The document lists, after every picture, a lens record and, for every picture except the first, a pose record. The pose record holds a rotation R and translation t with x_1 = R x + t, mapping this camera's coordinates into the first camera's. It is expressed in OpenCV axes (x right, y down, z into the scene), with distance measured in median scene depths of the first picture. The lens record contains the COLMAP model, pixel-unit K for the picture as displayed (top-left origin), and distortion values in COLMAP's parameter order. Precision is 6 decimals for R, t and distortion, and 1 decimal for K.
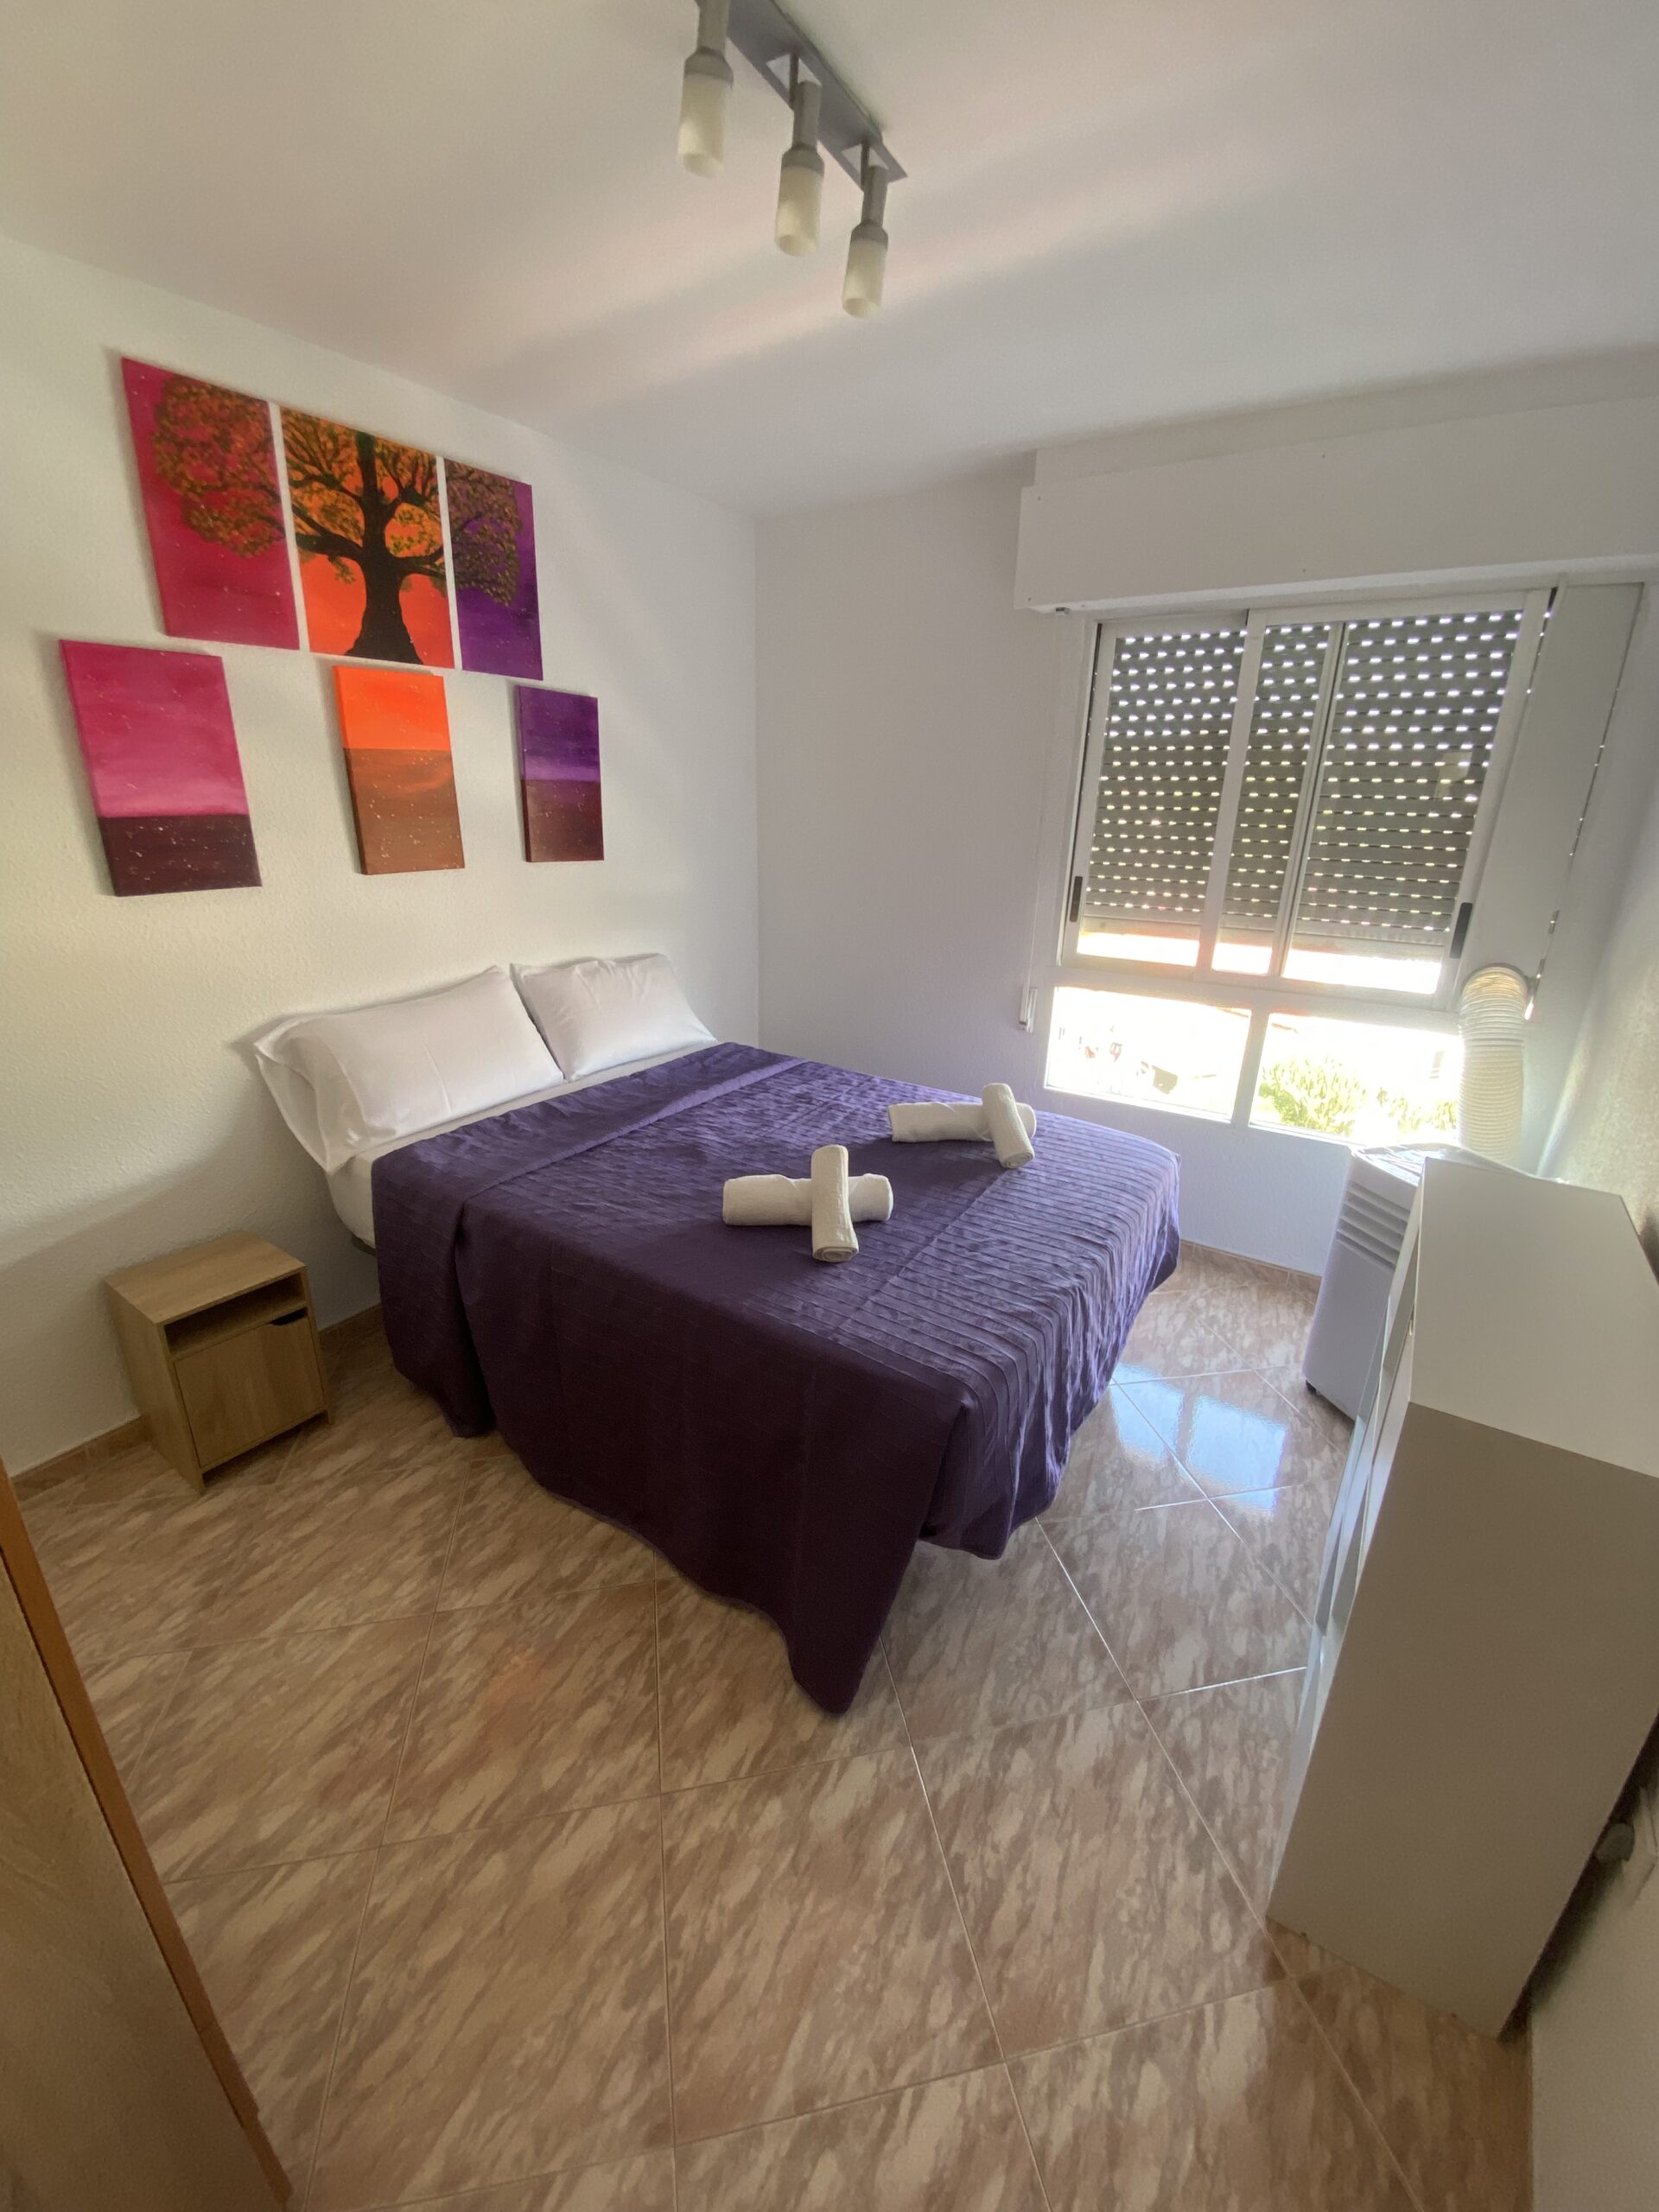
lens RADIAL K [[897.8, 0, 829.5], [0, 897.8, 1106.0], [0, 0, 1]] dist [0.002492, -0.015866]
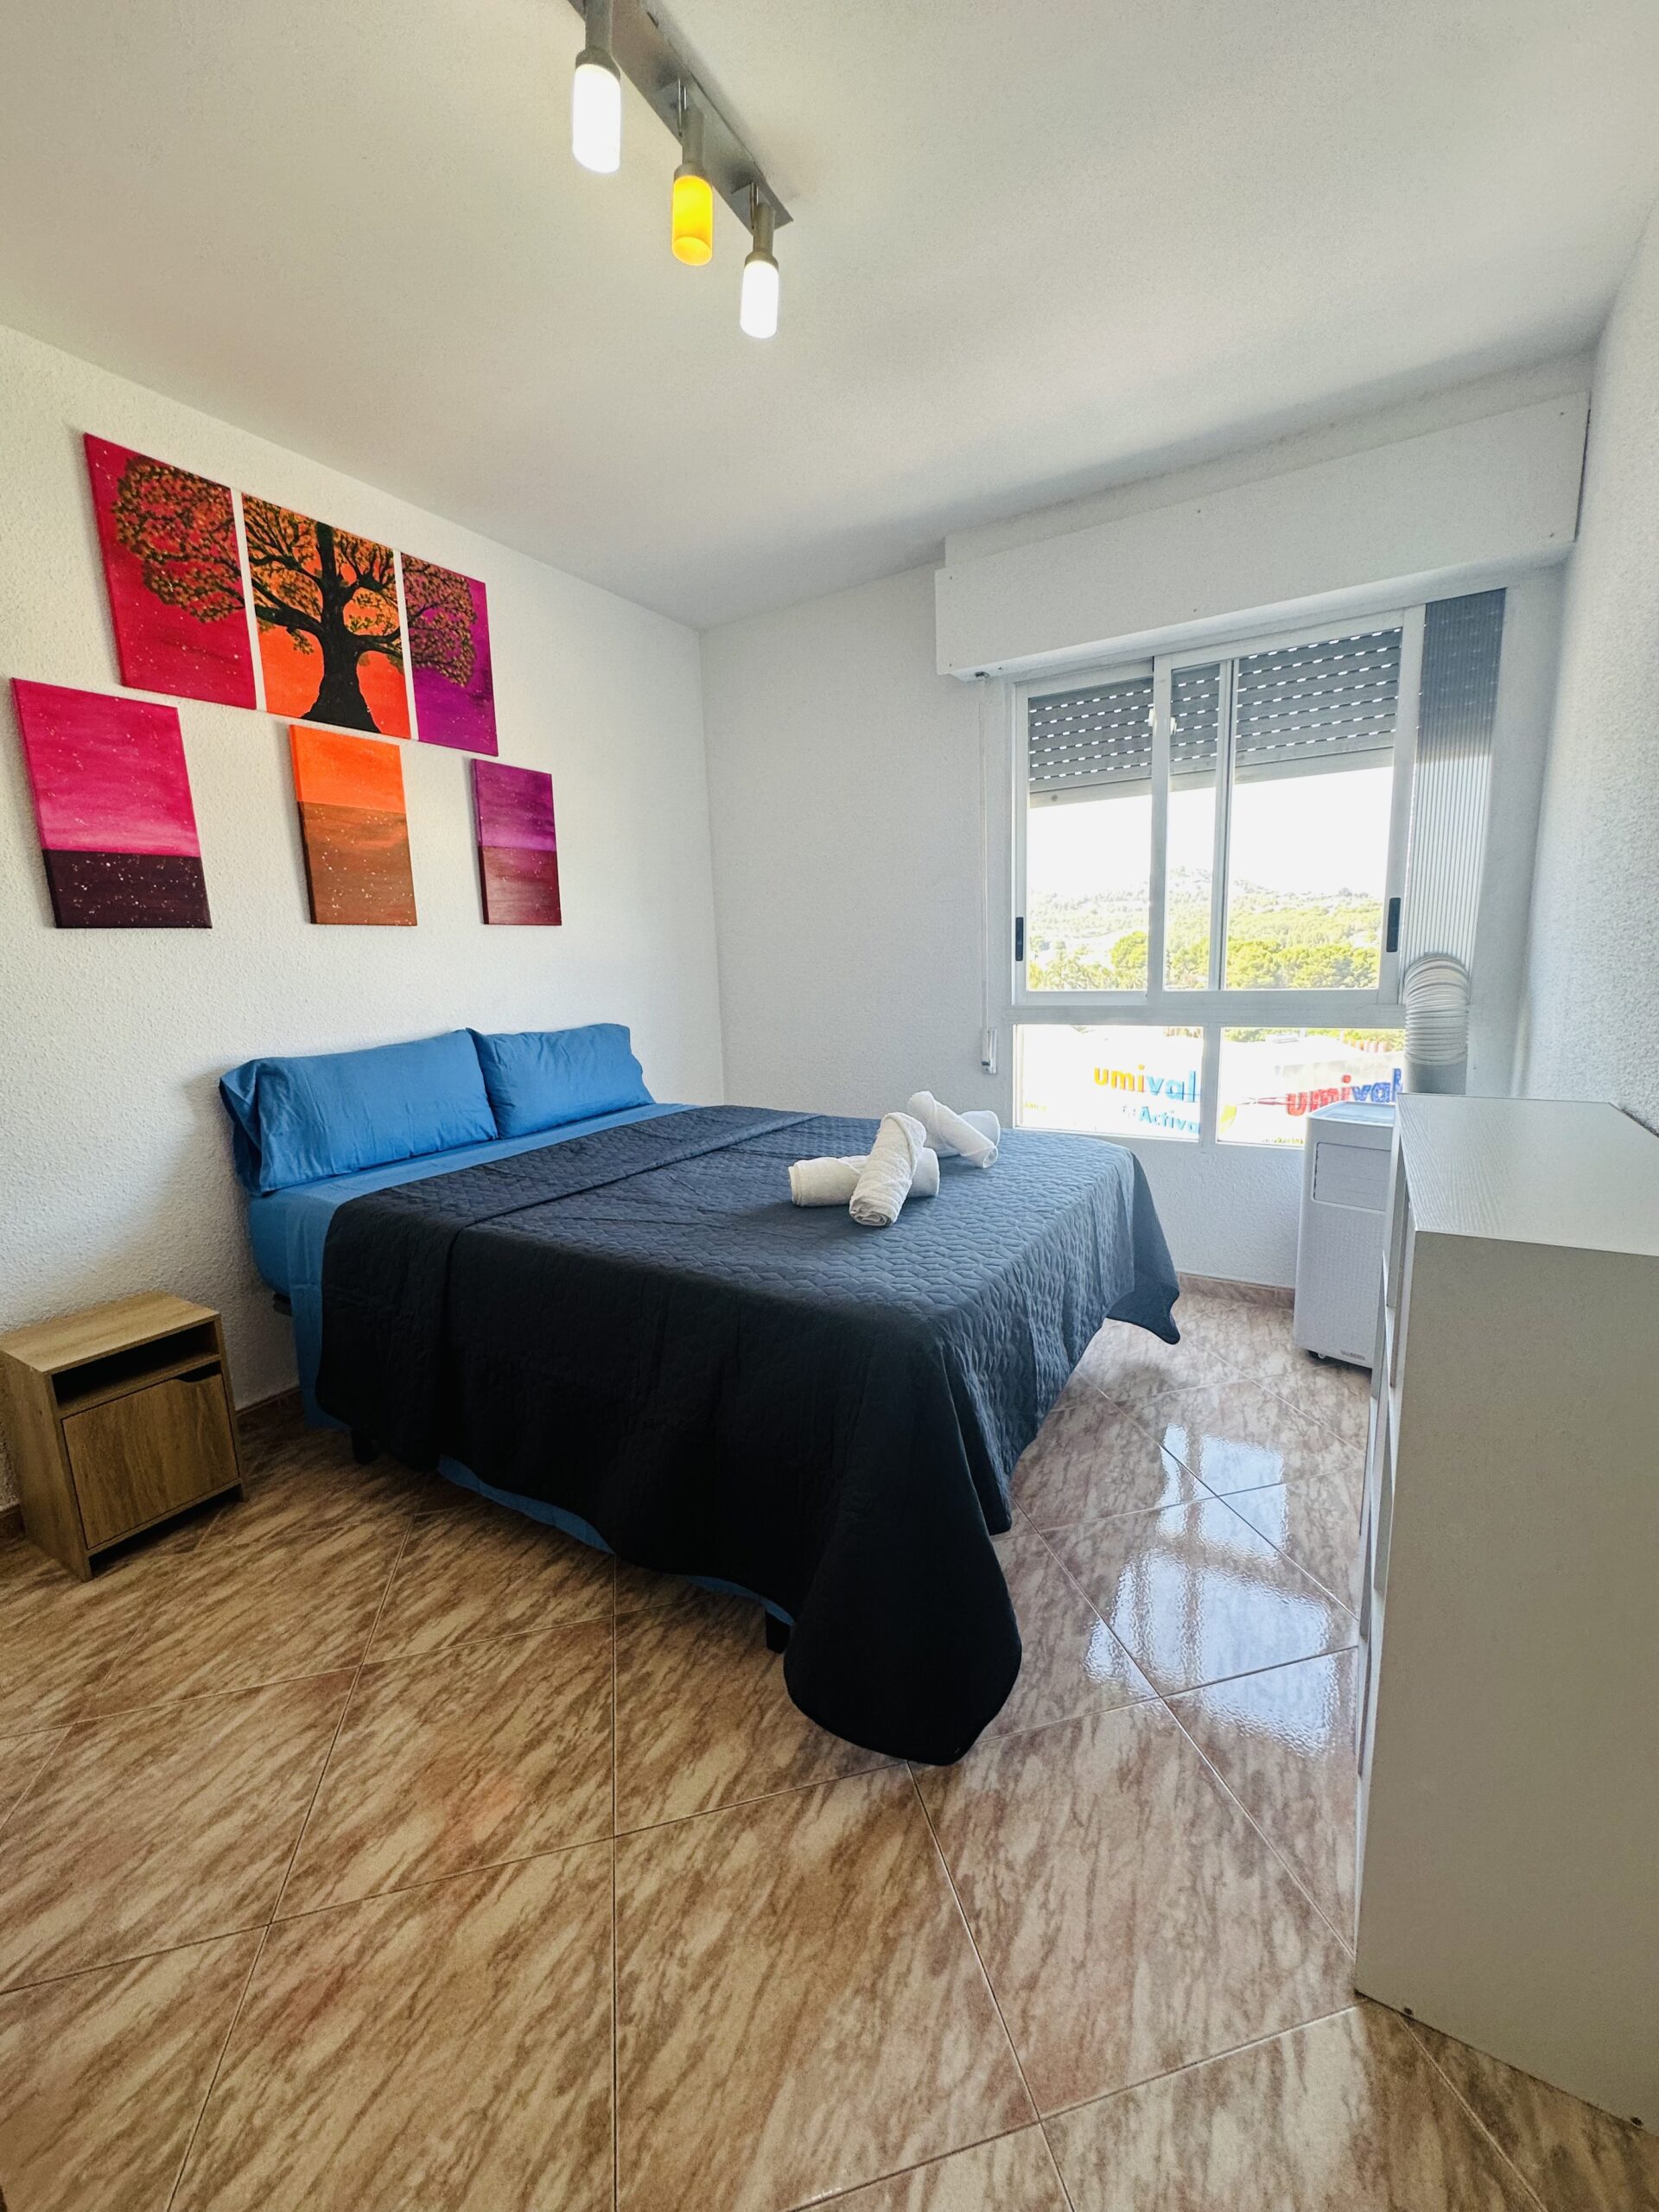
lens RADIAL K [[887.1, 0, 829.5], [0, 887.1, 1096.2], [0, 0, 1]] dist [-0.008612, 0.000061]
pose [[0.997775, -0.061227, 0.026373, 0.033300], [0.064658, 0.985143, -0.159101, 0.205731], [-0.016240, 0.160452, 0.986910, 0.053520]]
